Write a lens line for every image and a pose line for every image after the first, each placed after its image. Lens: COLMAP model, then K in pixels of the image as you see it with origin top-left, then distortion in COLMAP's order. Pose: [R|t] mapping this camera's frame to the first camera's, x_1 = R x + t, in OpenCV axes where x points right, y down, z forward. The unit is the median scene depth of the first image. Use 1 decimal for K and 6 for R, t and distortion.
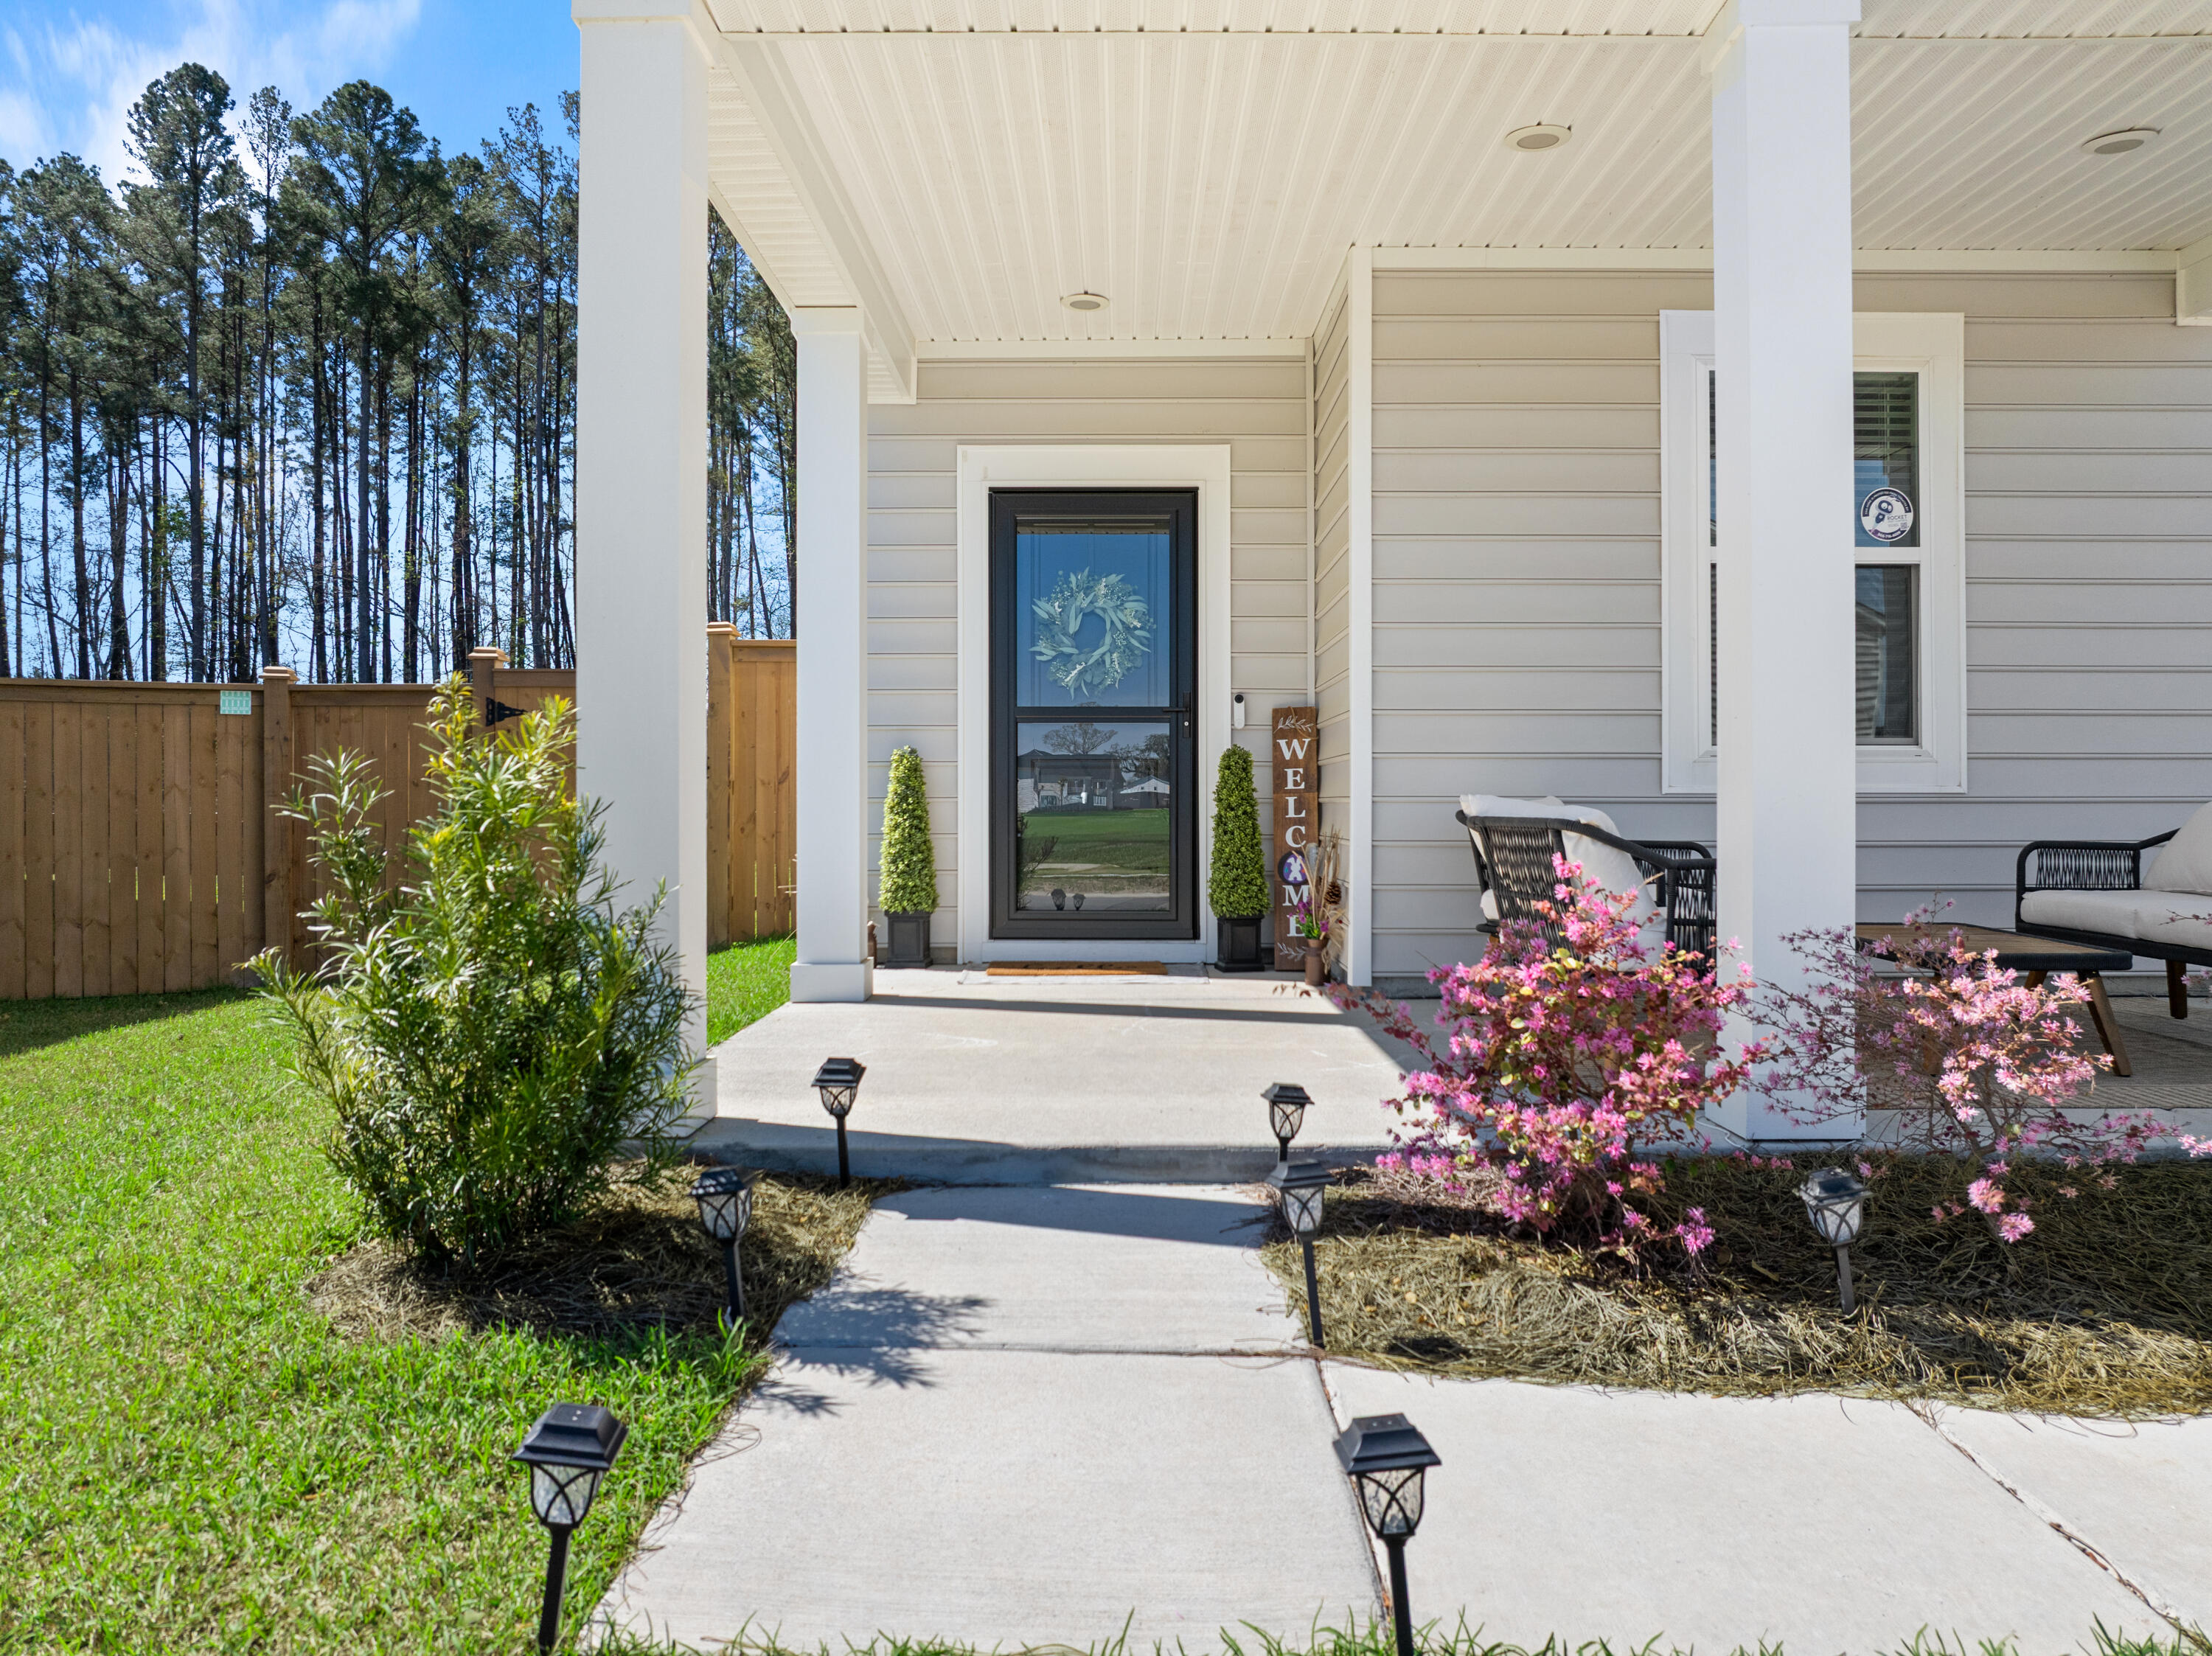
lens RADIAL K [[1580.7, 0, 1078.7], [0, 1580.7, 820.6], [0, 0, 1]] dist [-0.038128, 0.000738]
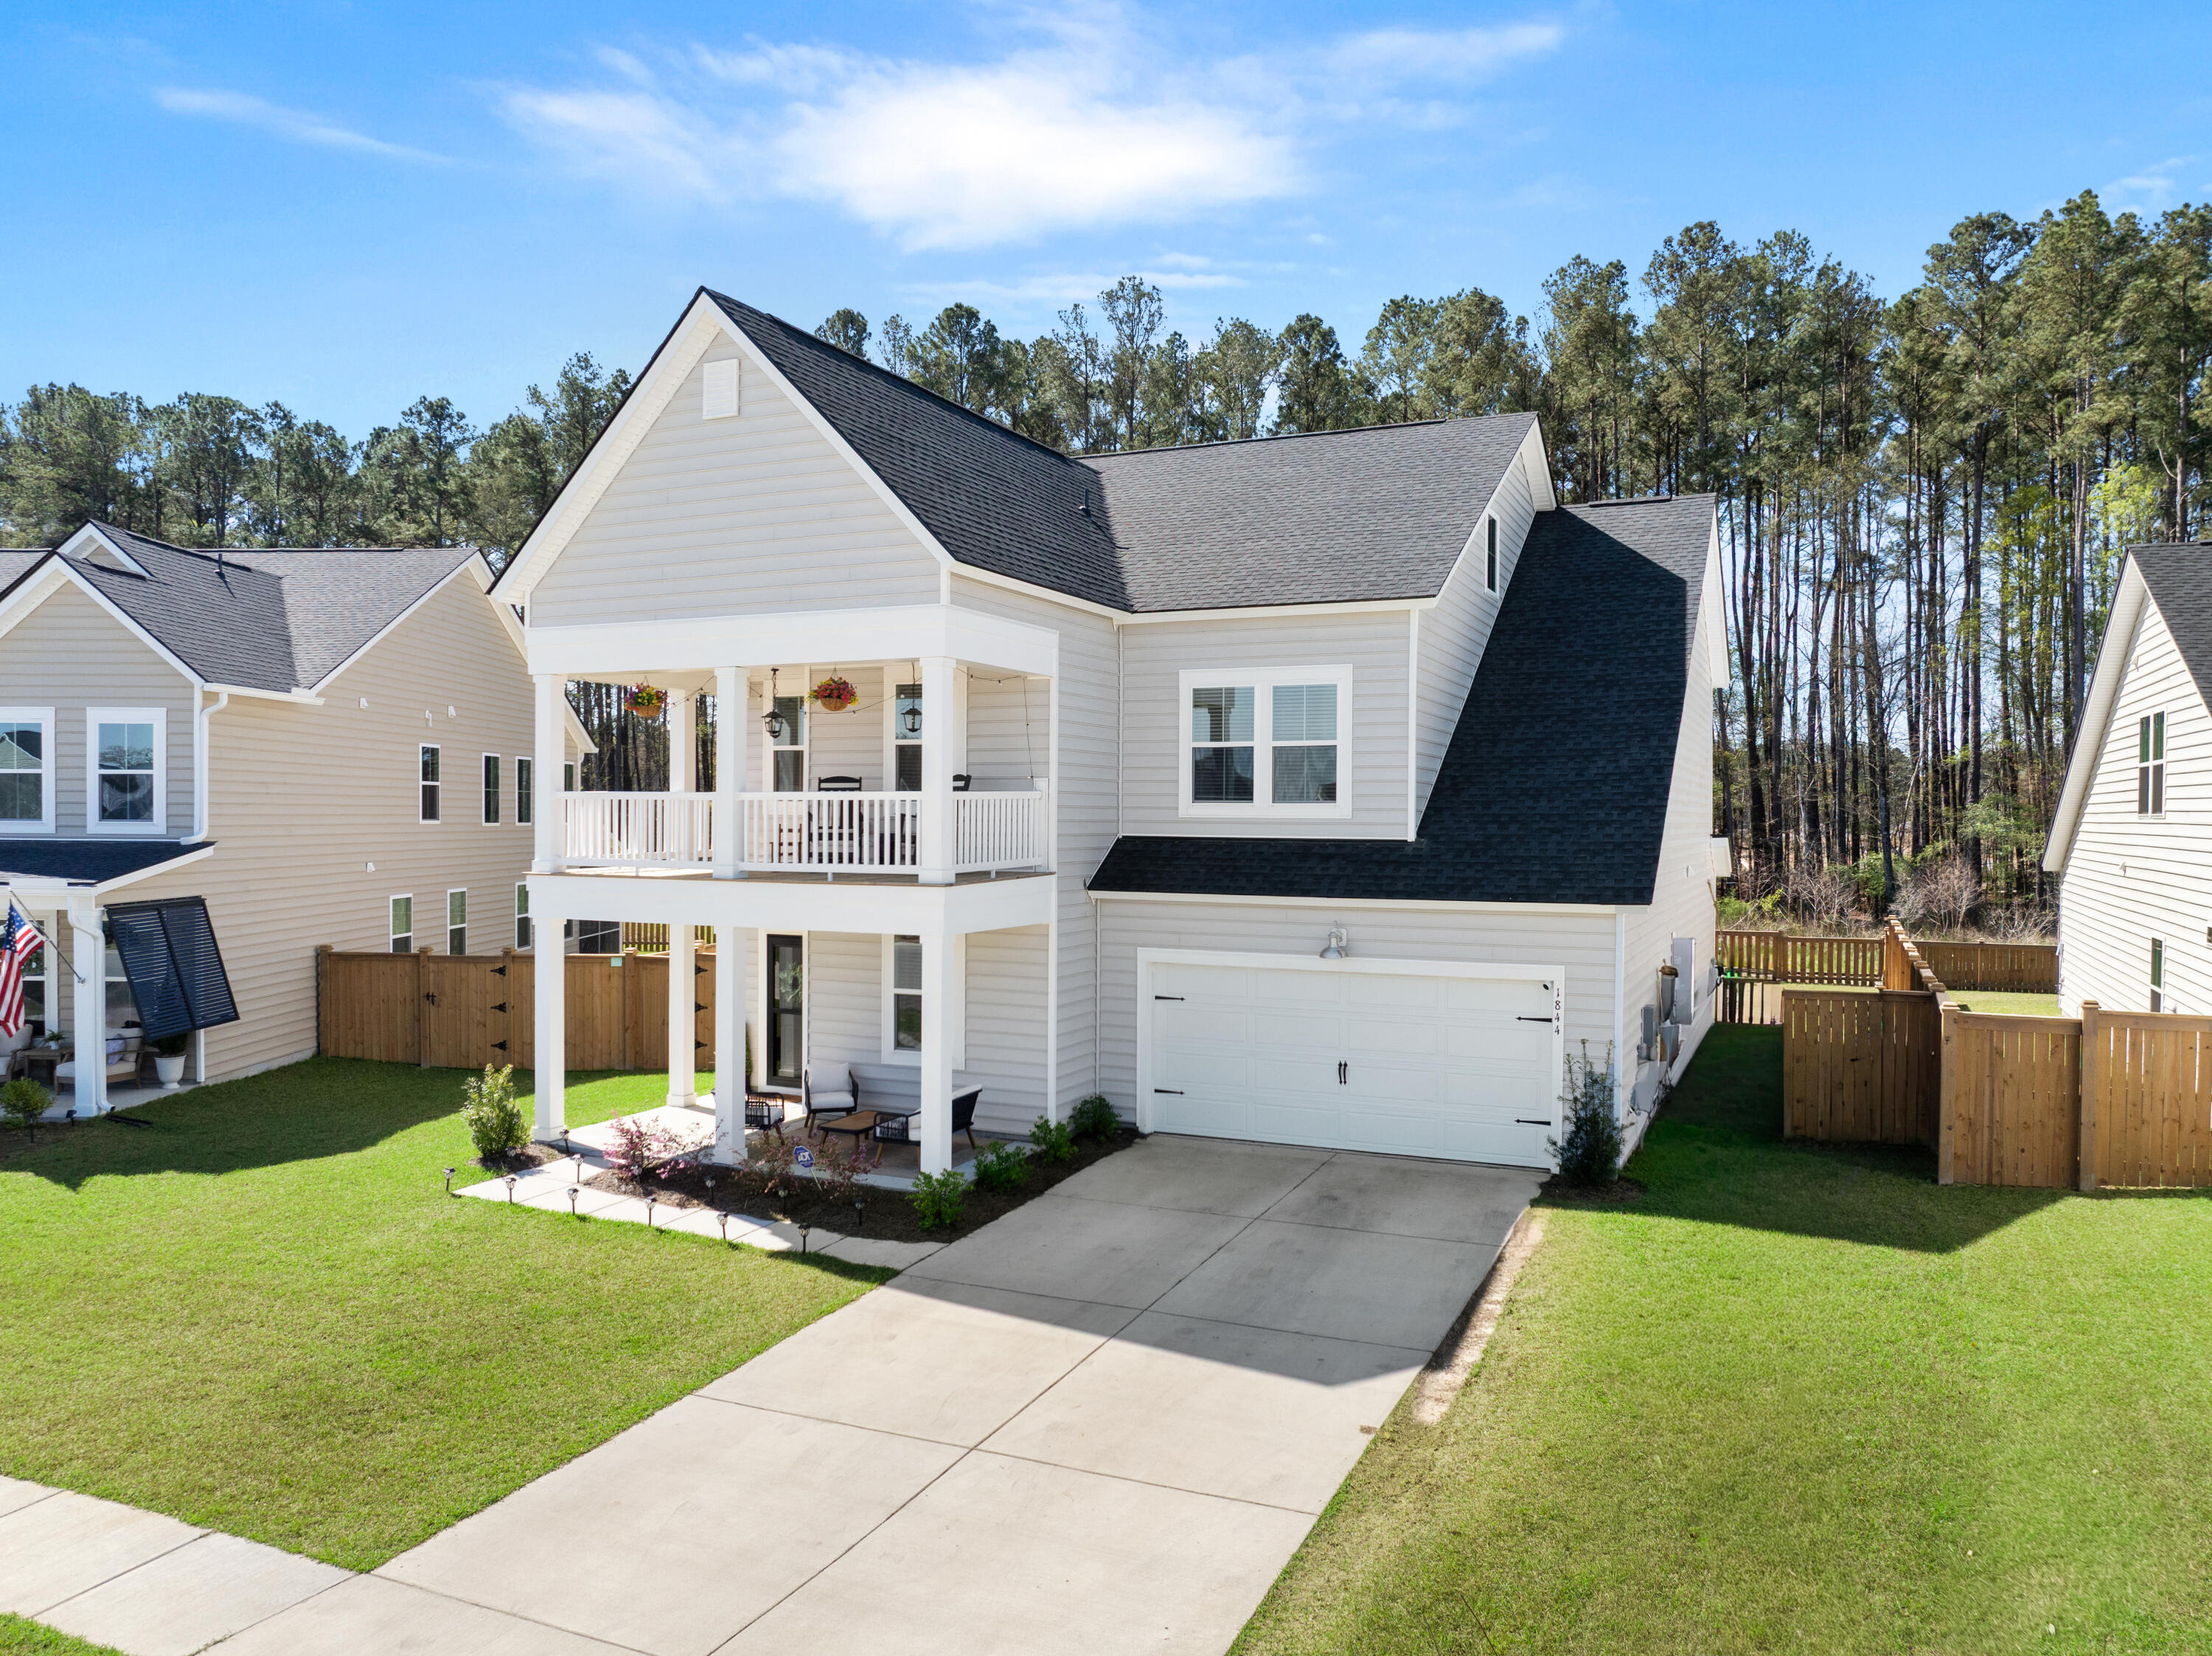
lens RADIAL K [[1580.7, 0, 1078.7], [0, 1580.7, 820.6], [0, 0, 1]] dist [-0.038128, 0.000738]
pose [[0.909850, 0.001886, -0.414933, 1.724220], [-0.002774, 0.999995, -0.001538, -0.423091], [0.414928, 0.002550, 0.909851, -1.480663]]
